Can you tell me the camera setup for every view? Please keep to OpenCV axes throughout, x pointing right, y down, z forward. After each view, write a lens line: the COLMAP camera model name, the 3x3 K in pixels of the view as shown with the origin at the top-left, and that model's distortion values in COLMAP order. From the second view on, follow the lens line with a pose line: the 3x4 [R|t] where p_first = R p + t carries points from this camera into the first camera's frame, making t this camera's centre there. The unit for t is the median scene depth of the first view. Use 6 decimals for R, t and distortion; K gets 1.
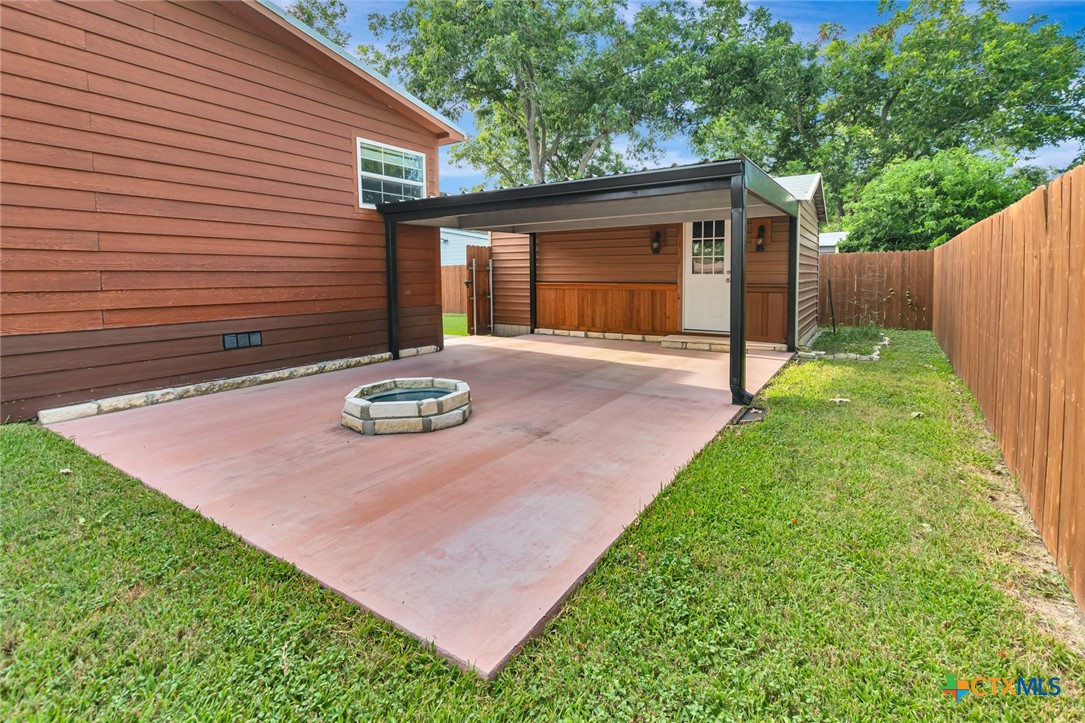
lens RADIAL K [[498.2, 0, 544.7], [0, 498.2, 298.7], [0, 0, 1]] dist [0.007061, -0.002159]
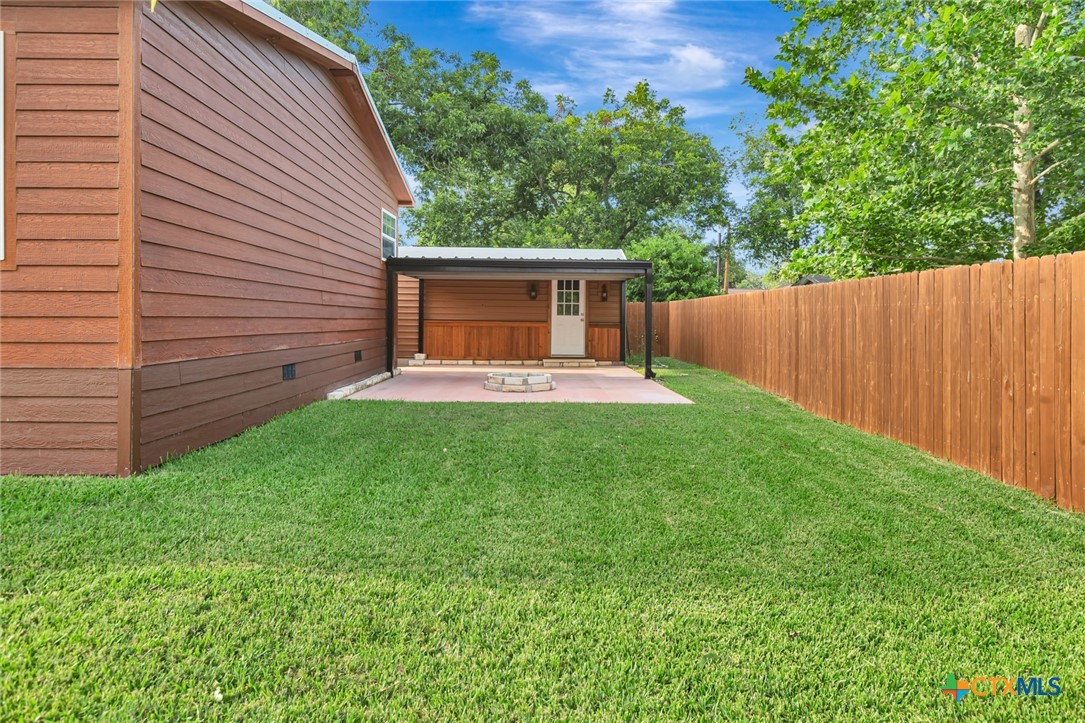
lens RADIAL K [[675.7, 0, 545.3], [0, 675.7, 318.3], [0, 0, 1]] dist [0.000693, 0.000036]
pose [[0.830164, 0.015131, 0.557313, -0.741790], [0.011807, 0.998930, -0.044708, 0.040685], [-0.557394, 0.043695, 0.829098, -0.526258]]
